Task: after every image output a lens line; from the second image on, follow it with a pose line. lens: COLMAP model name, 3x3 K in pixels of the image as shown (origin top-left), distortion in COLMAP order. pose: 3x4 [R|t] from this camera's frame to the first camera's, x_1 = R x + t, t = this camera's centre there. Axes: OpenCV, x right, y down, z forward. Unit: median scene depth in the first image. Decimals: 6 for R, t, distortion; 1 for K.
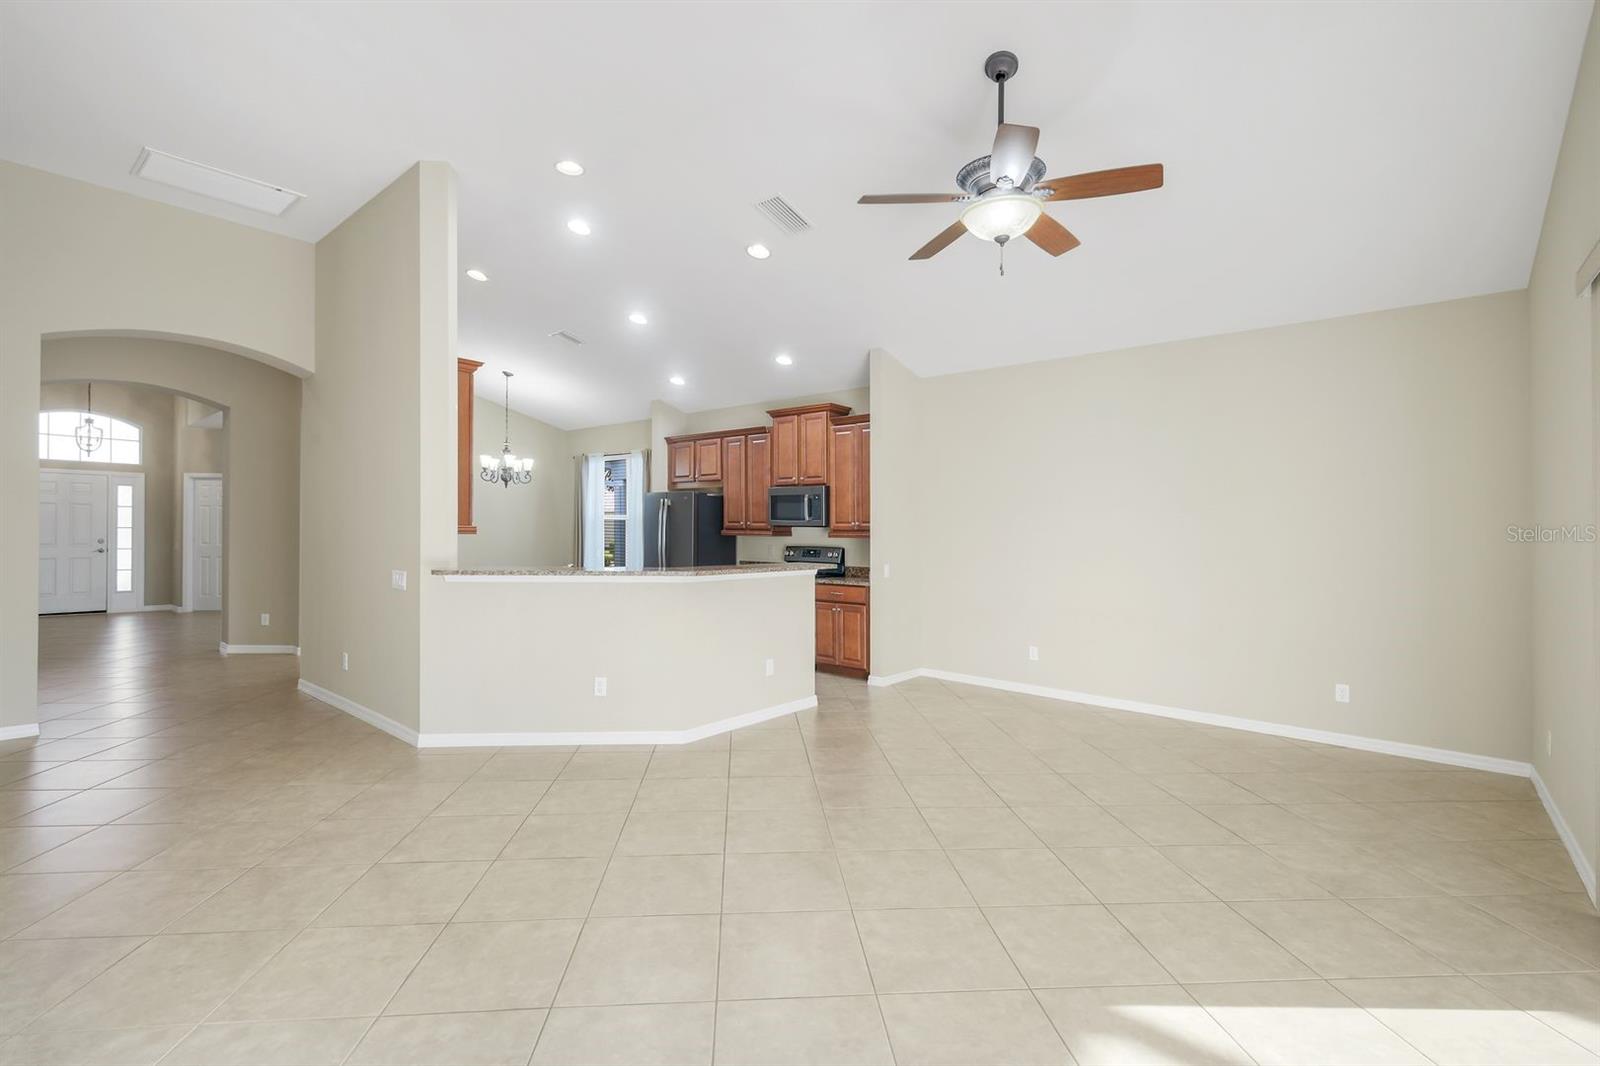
lens RADIAL K [[715.9, 0, 805.5], [0, 715.9, 529.3], [0, 0, 1]] dist [0.002683, -0.000550]
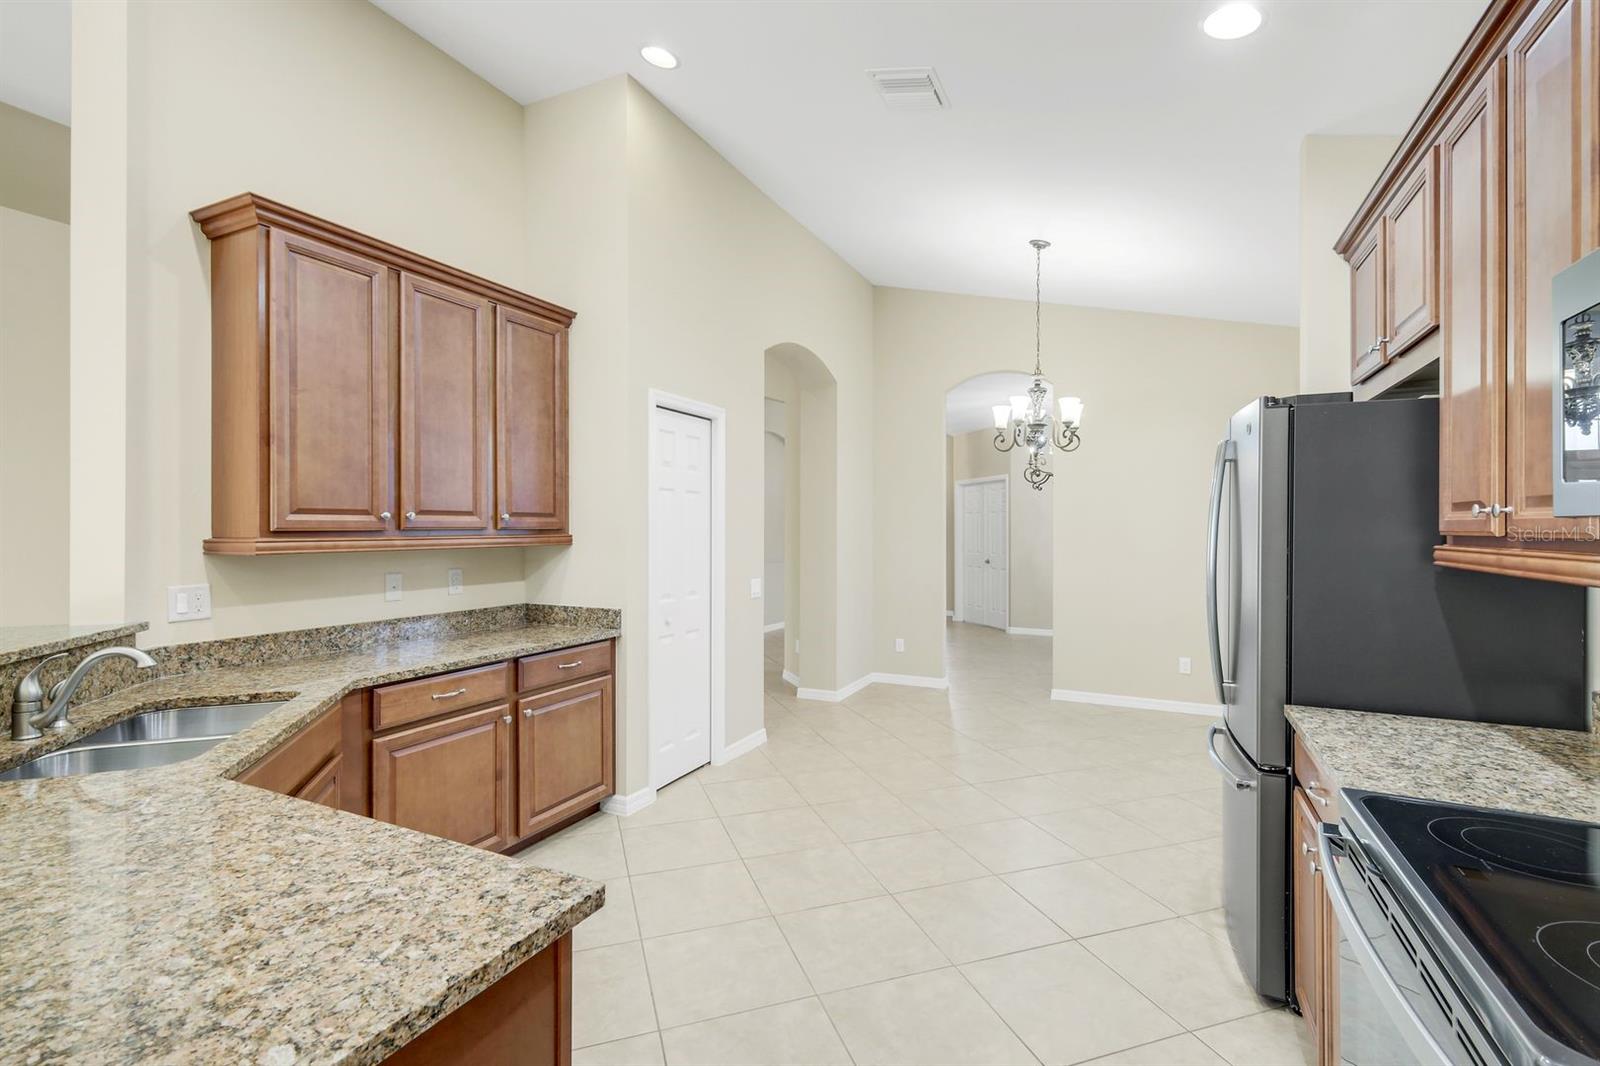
lens RADIAL K [[715.9, 0, 807.3], [0, 715.9, 530.0], [0, 0, 1]] dist [0.002683, -0.000550]
pose [[0.238002, -0.008561, -0.971227, 0.053442], [0.003929, 0.999961, -0.007852, -0.002669], [0.971257, -0.001947, 0.238027, 0.670602]]
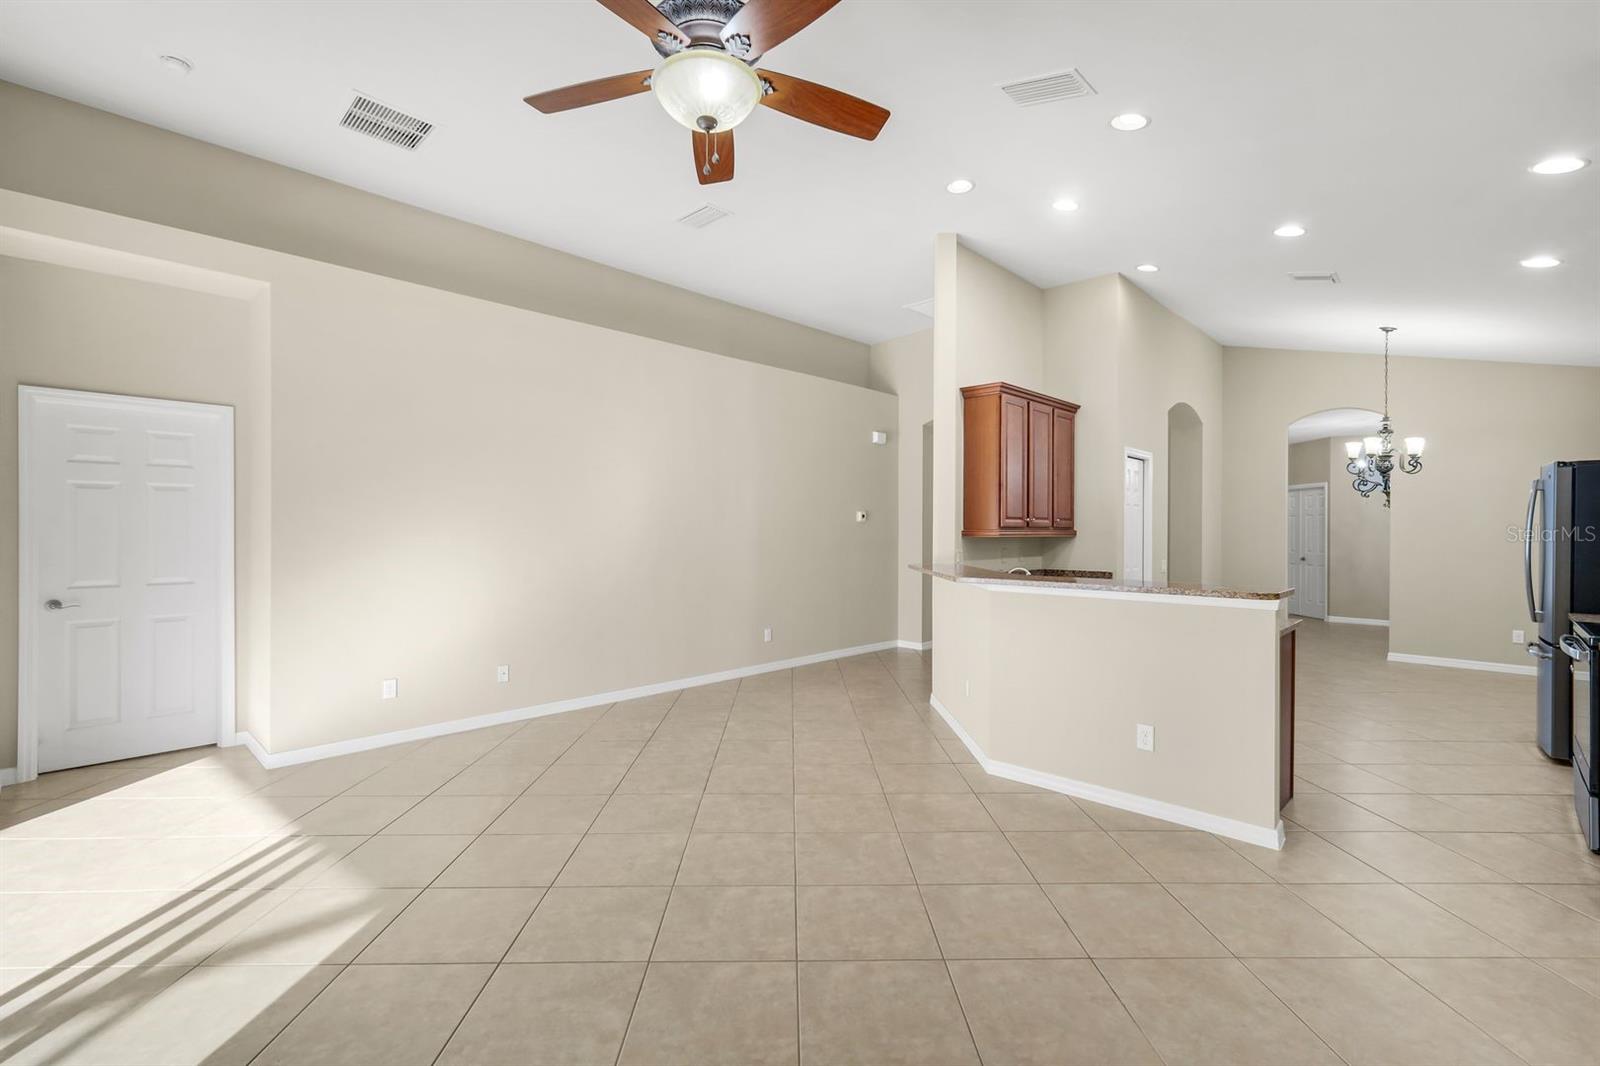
lens RADIAL K [[715.9, 0, 796.2], [0, 715.9, 531.7], [0, 0, 1]] dist [0.002683, -0.000550]
pose [[-0.075622, -0.009903, -0.997087, 0.364567], [-0.003327, 0.999948, -0.009679, 0.005509], [0.997131, 0.002585, -0.075651, 0.413536]]
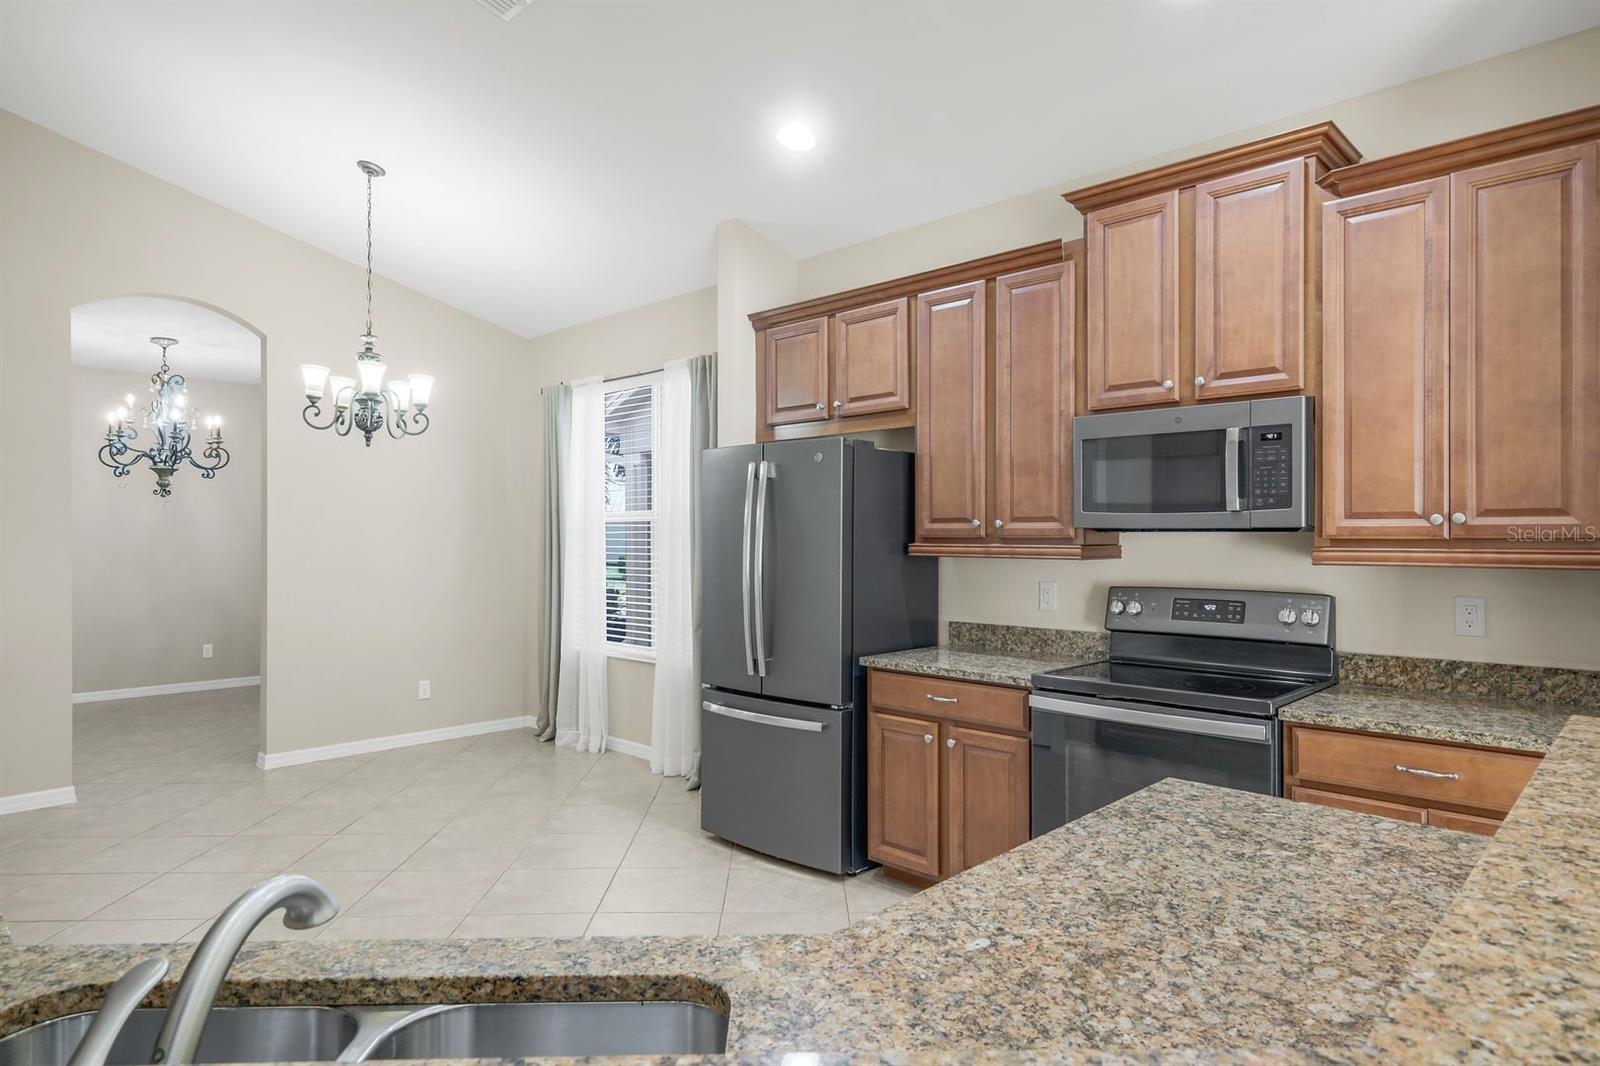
lens RADIAL K [[917.2, 0, 803.3], [0, 917.2, 534.6], [0, 0, 1]] dist [0.002348, 0.000496]
pose [[0.997522, -0.012448, -0.069251, -0.126245], [0.012529, 0.999921, 0.000733, -0.004113], [0.069236, -0.001598, 0.997599, 0.464250]]
